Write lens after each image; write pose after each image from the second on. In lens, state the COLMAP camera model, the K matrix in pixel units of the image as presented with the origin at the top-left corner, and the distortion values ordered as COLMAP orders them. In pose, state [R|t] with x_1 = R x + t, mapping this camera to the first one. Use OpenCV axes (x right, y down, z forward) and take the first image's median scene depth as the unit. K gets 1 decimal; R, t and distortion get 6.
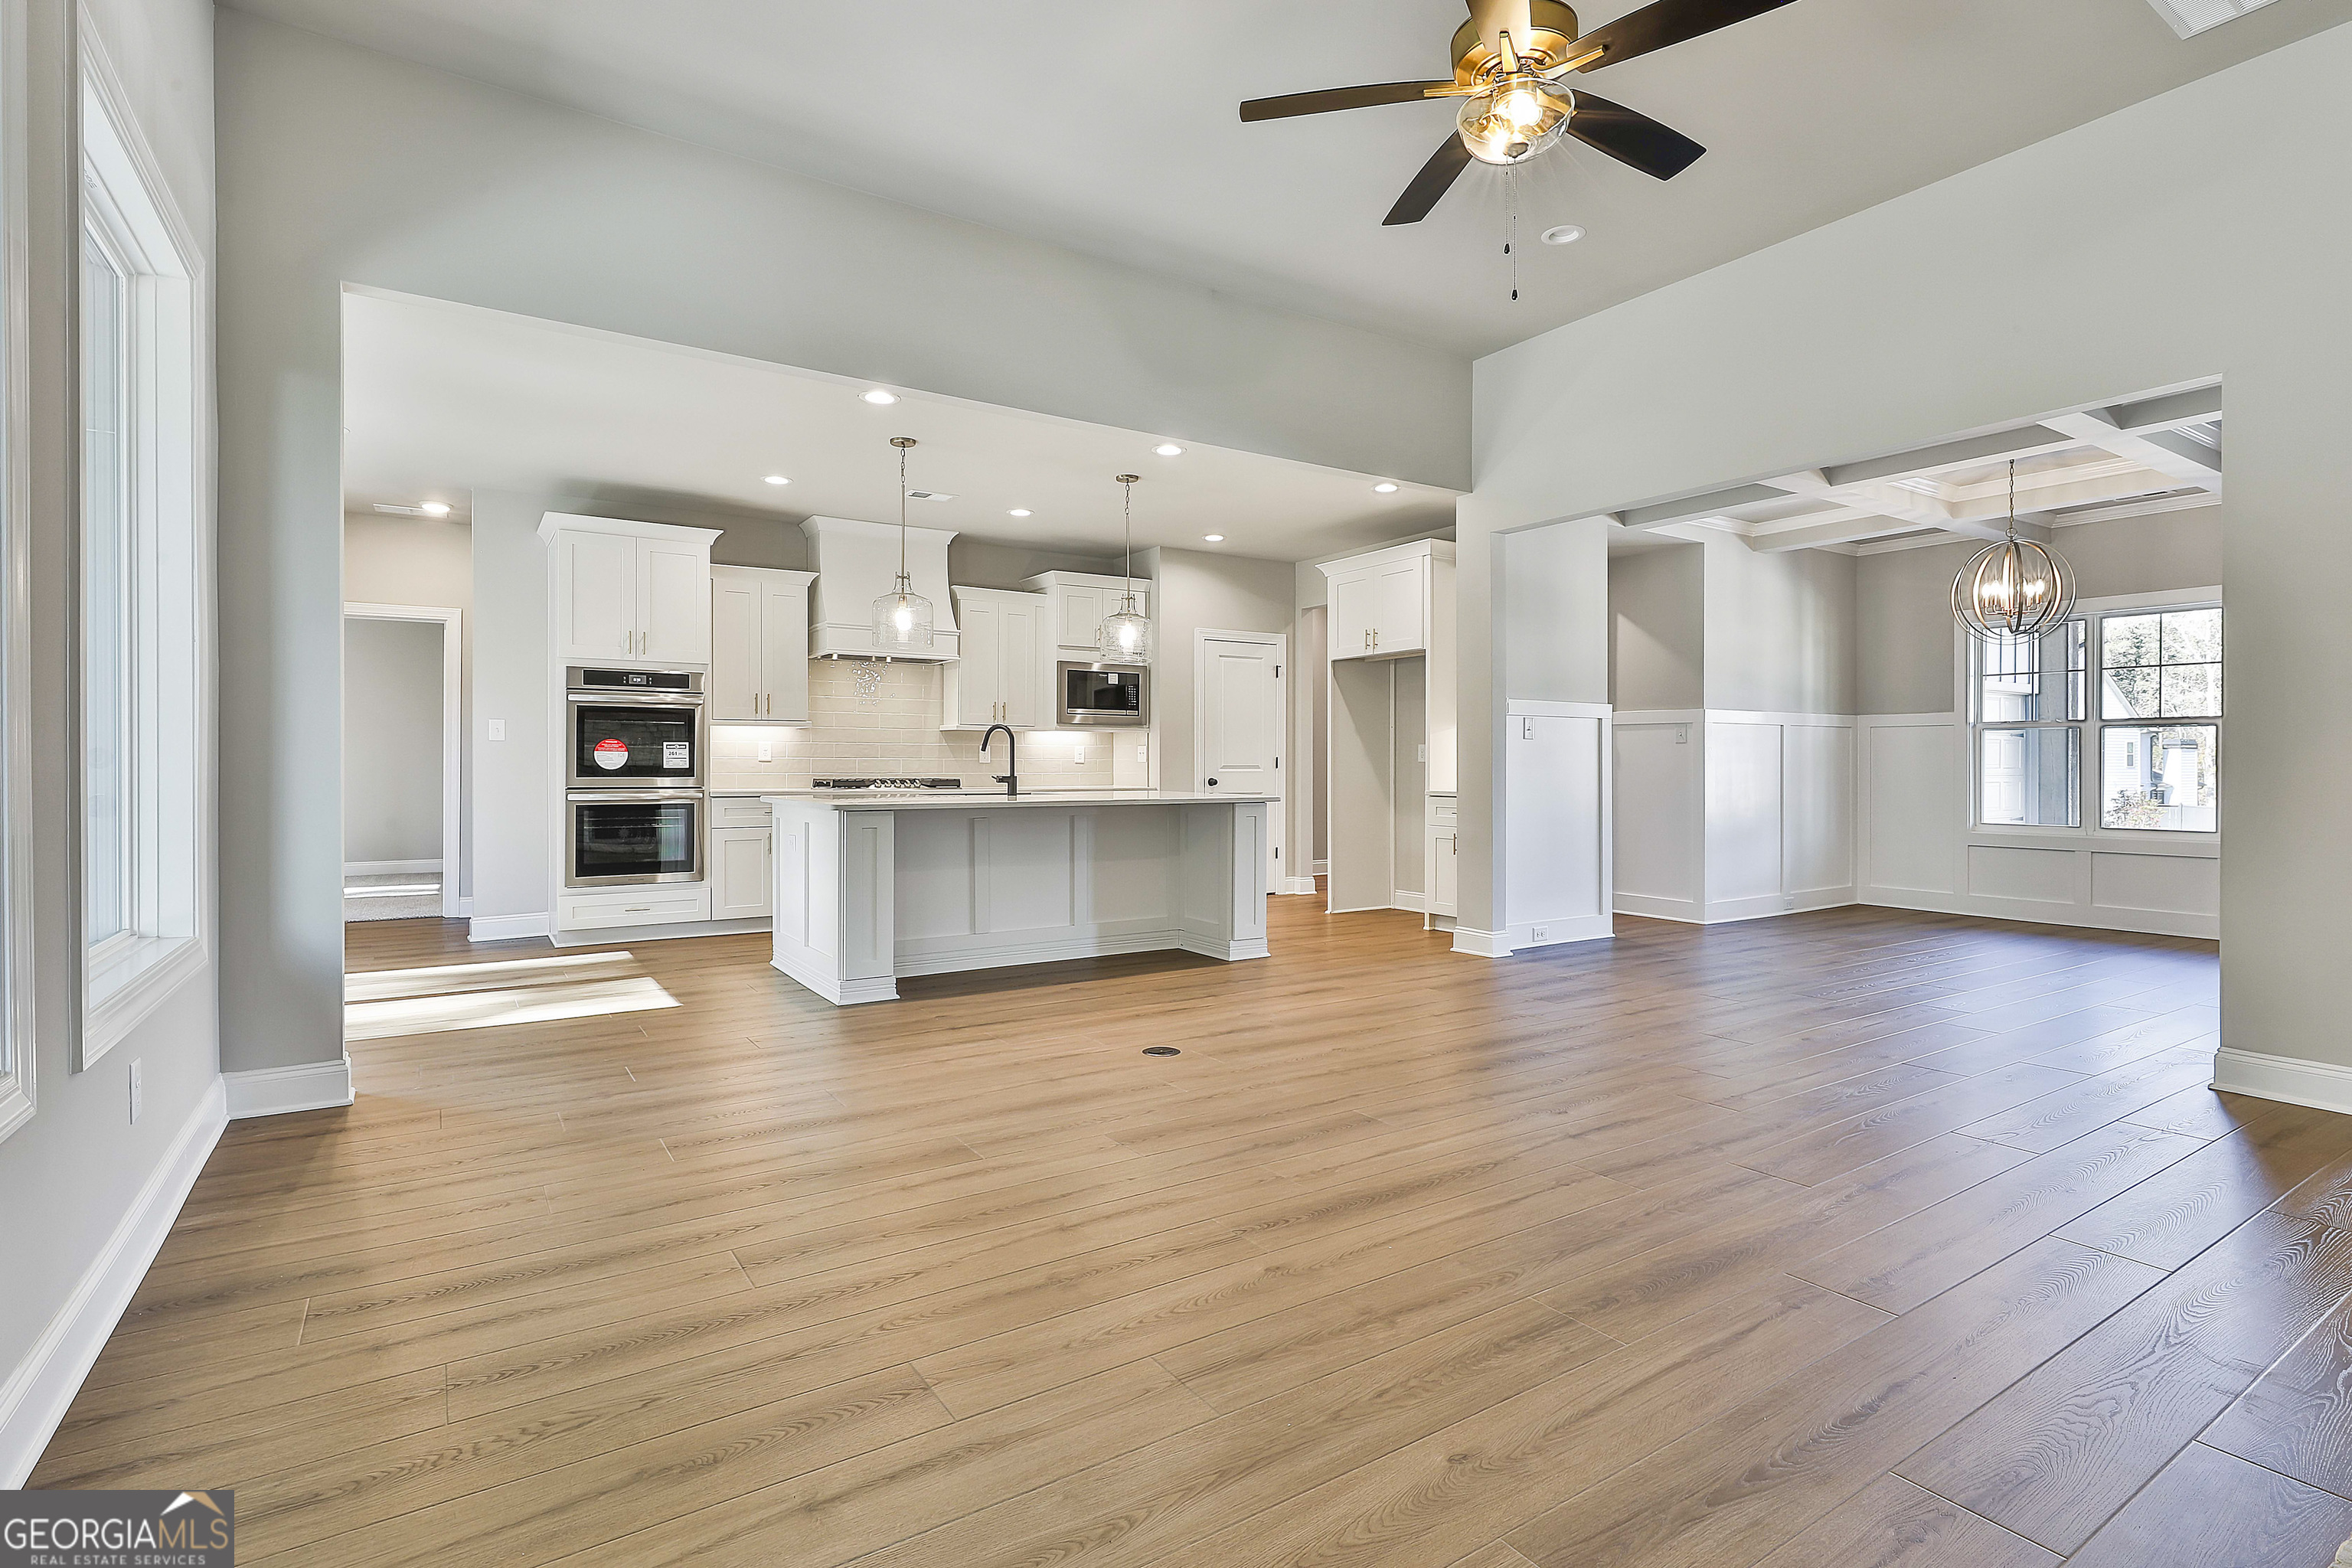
lens RADIAL K [[1132.1, 0, 1185.0], [0, 1132.1, 773.1], [0, 0, 1]] dist [-0.004055, 0.000101]
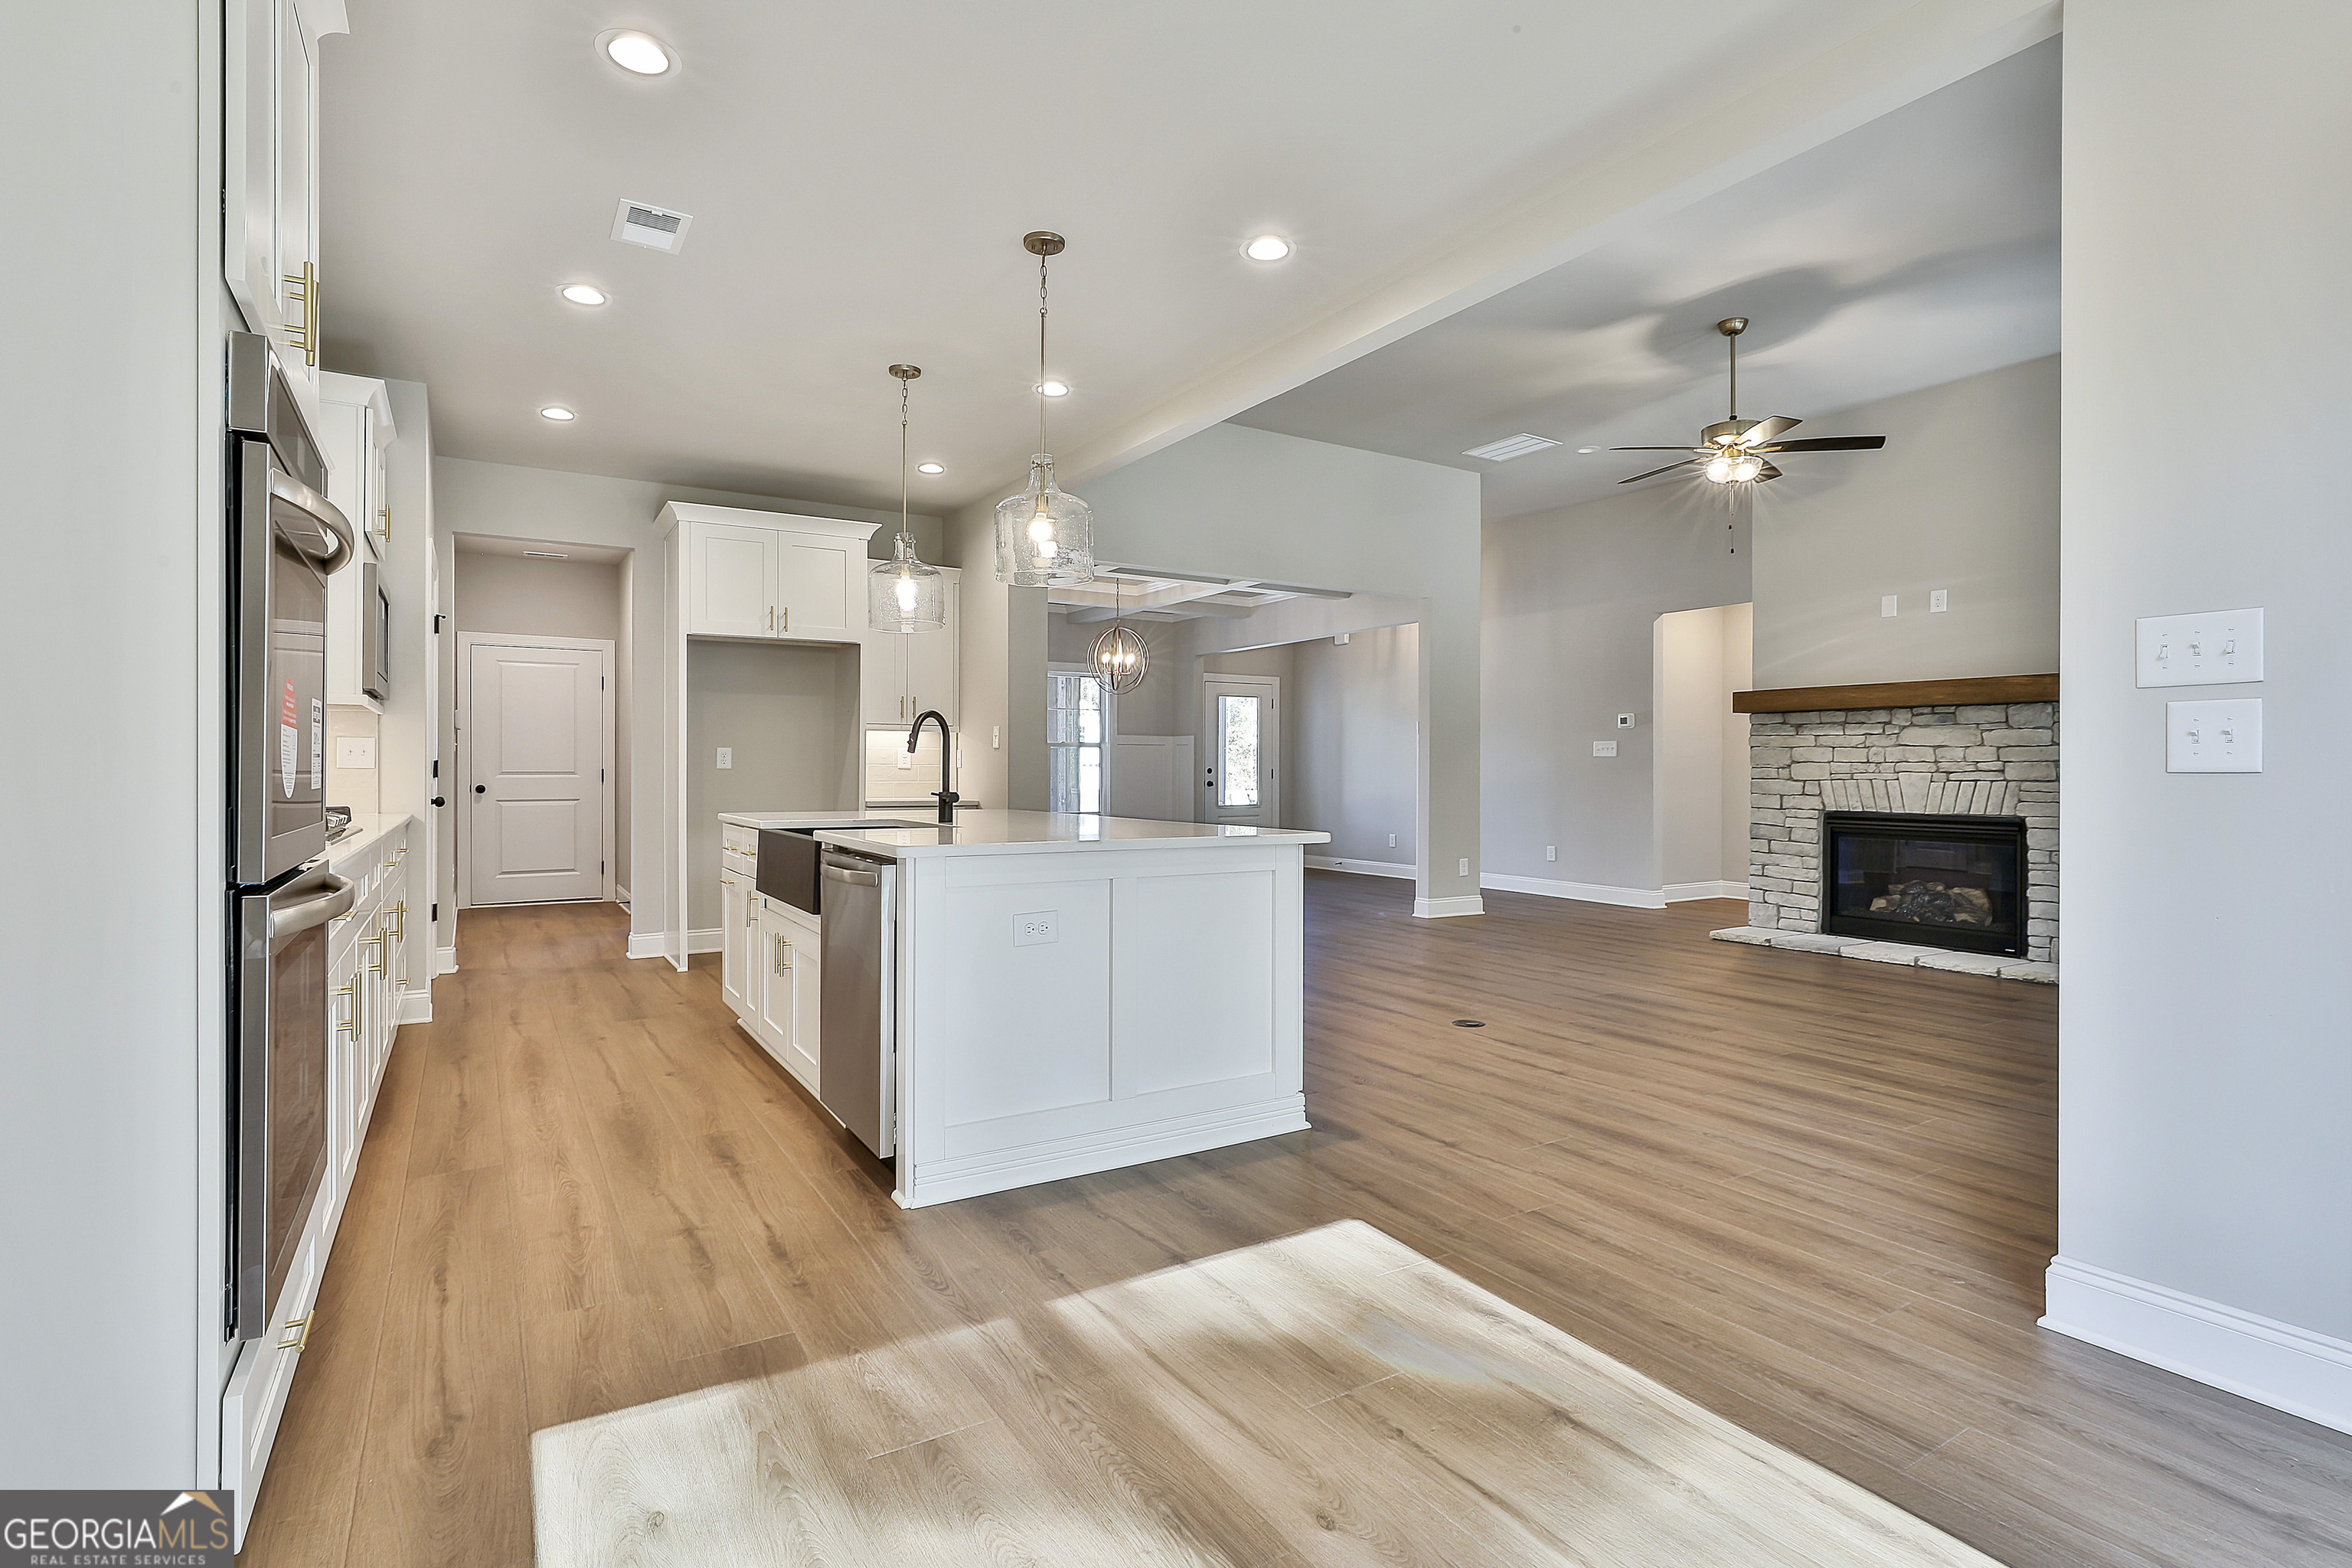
lens RADIAL K [[1132.1, 0, 1185.0], [0, 1132.1, 773.1], [0, 0, 1]] dist [-0.004055, 0.000101]
pose [[0.025063, -0.003068, 0.999681, -0.746847], [0.005172, 0.999982, 0.002940, -0.008801], [-0.999672, 0.005097, 0.025079, 0.797356]]
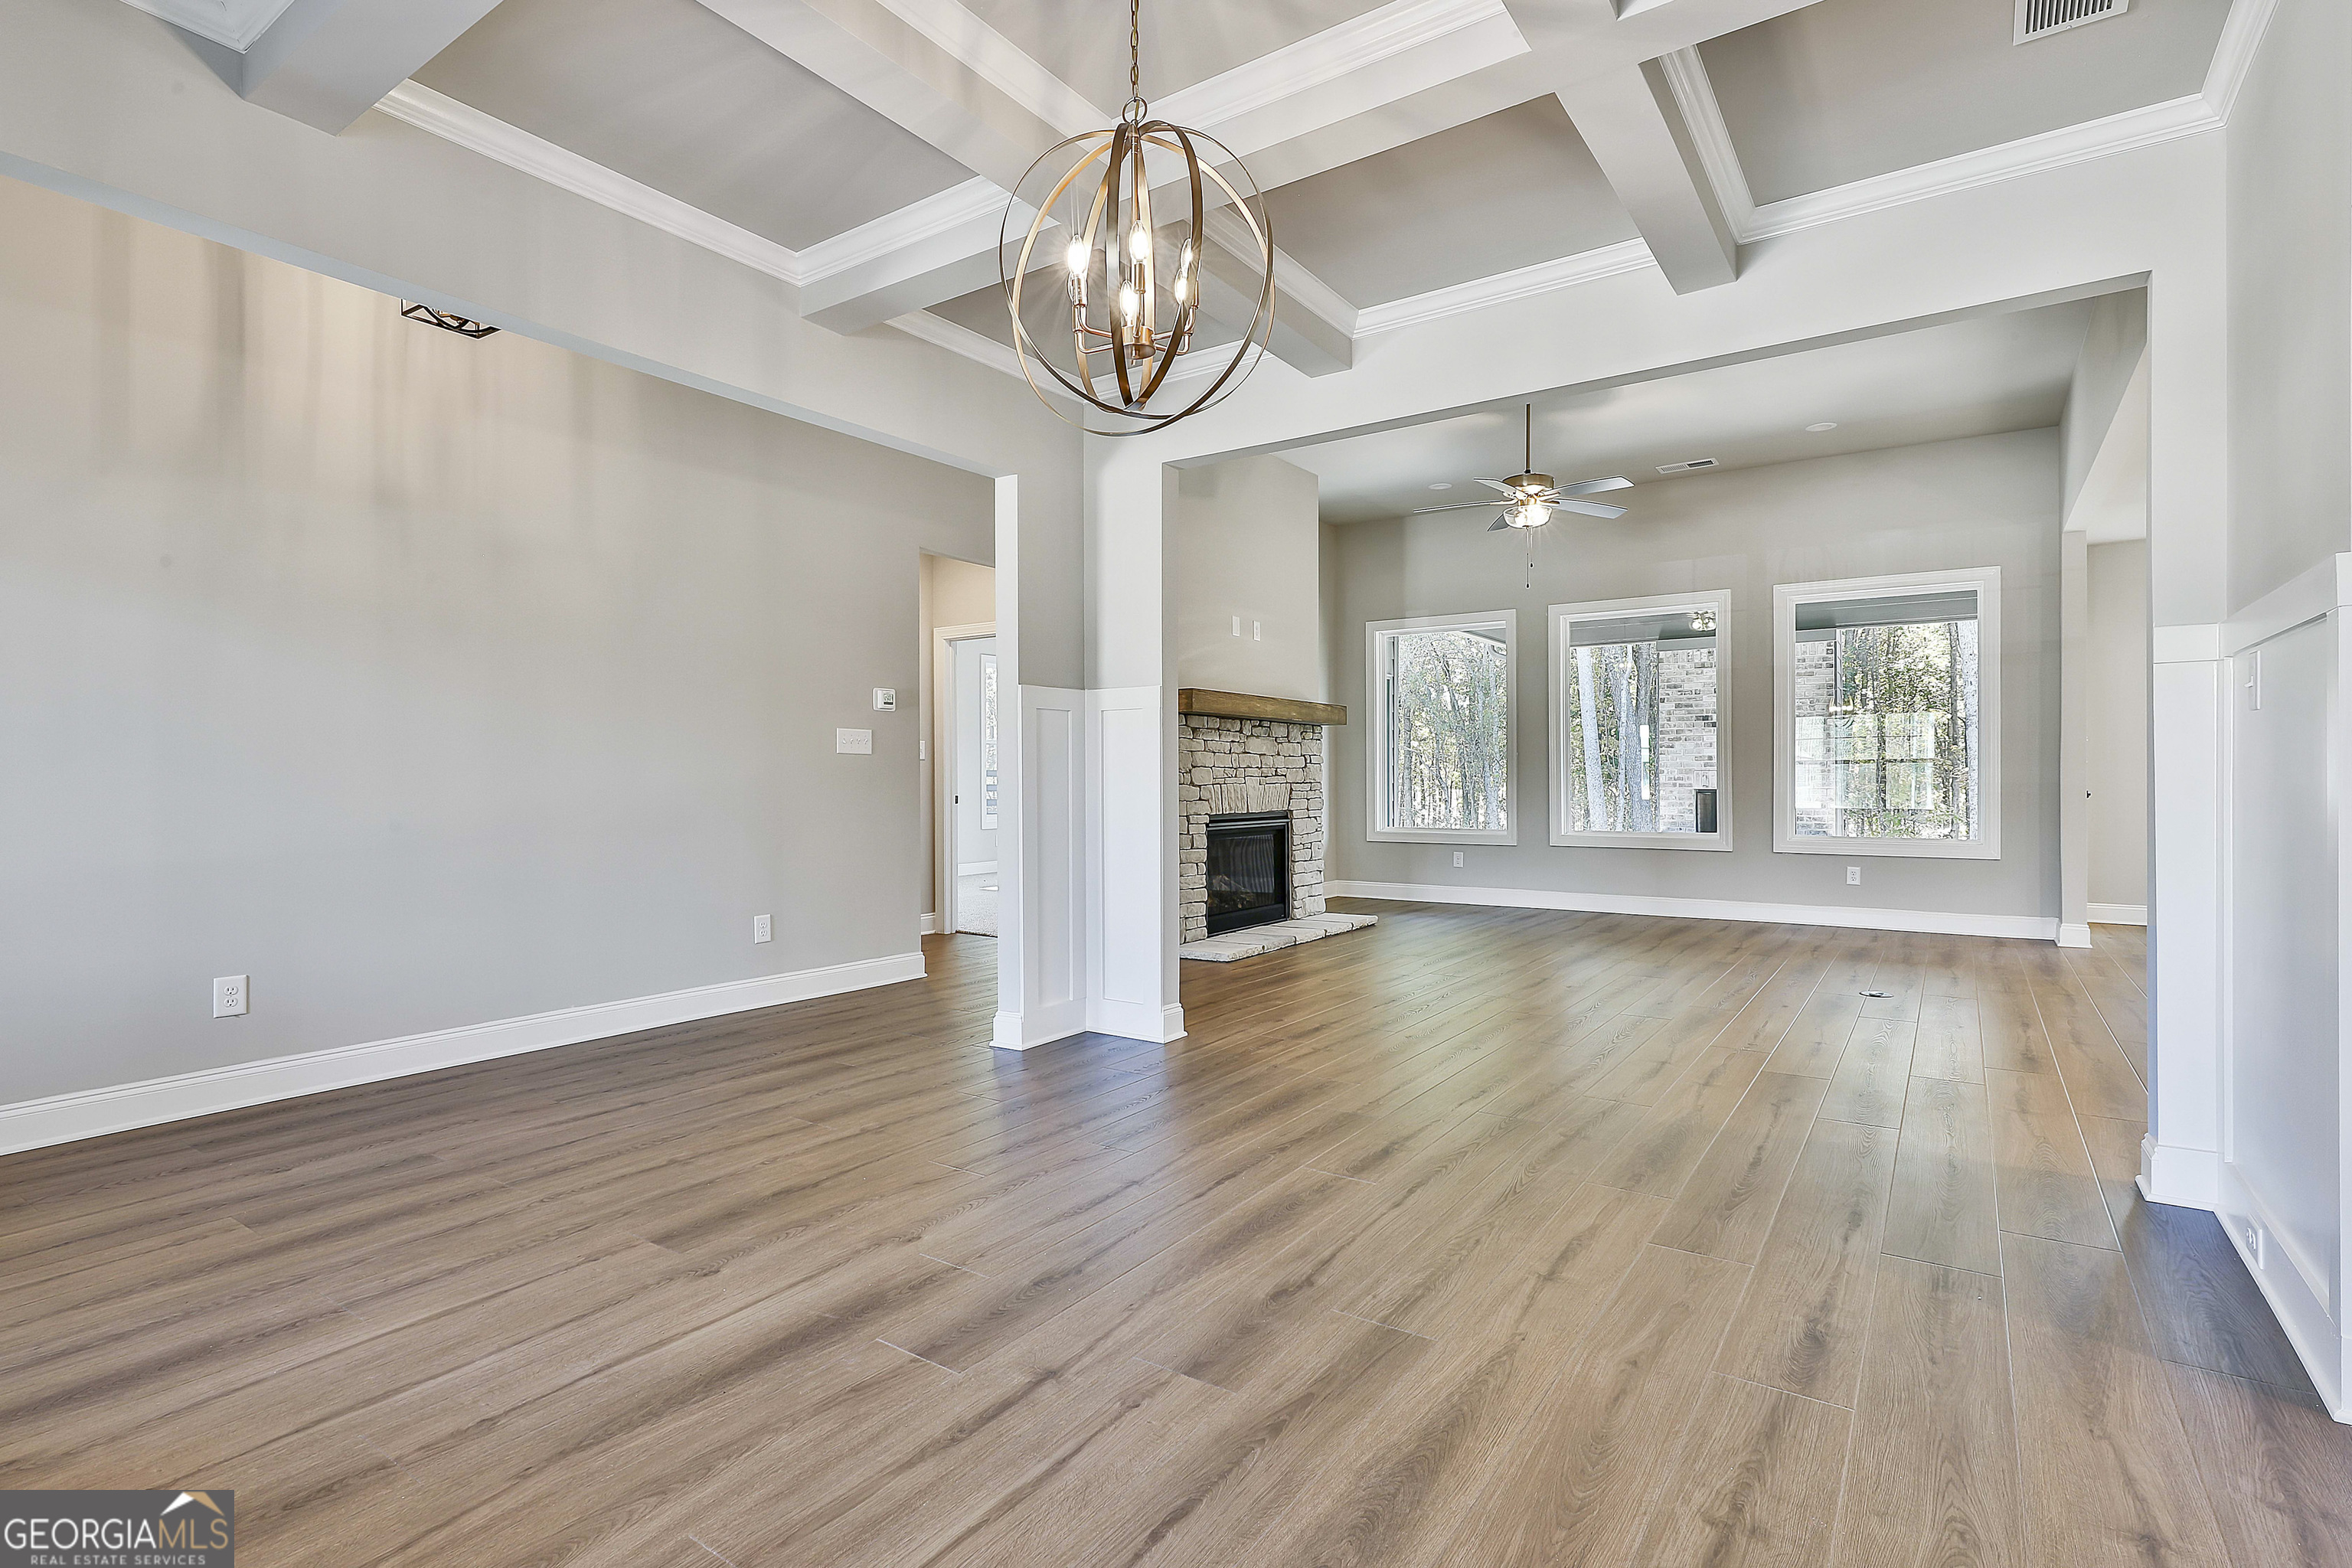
lens RADIAL K [[1144.7, 0, 1176.5], [0, 1144.7, 767.7], [0, 0, 1]] dist [-0.000684, 0.000709]
pose [[-0.929008, -0.000056, -0.370059, 0.777335], [0.001110, 0.999995, -0.002939, -0.008981], [0.370057, -0.003141, -0.929004, 1.226289]]
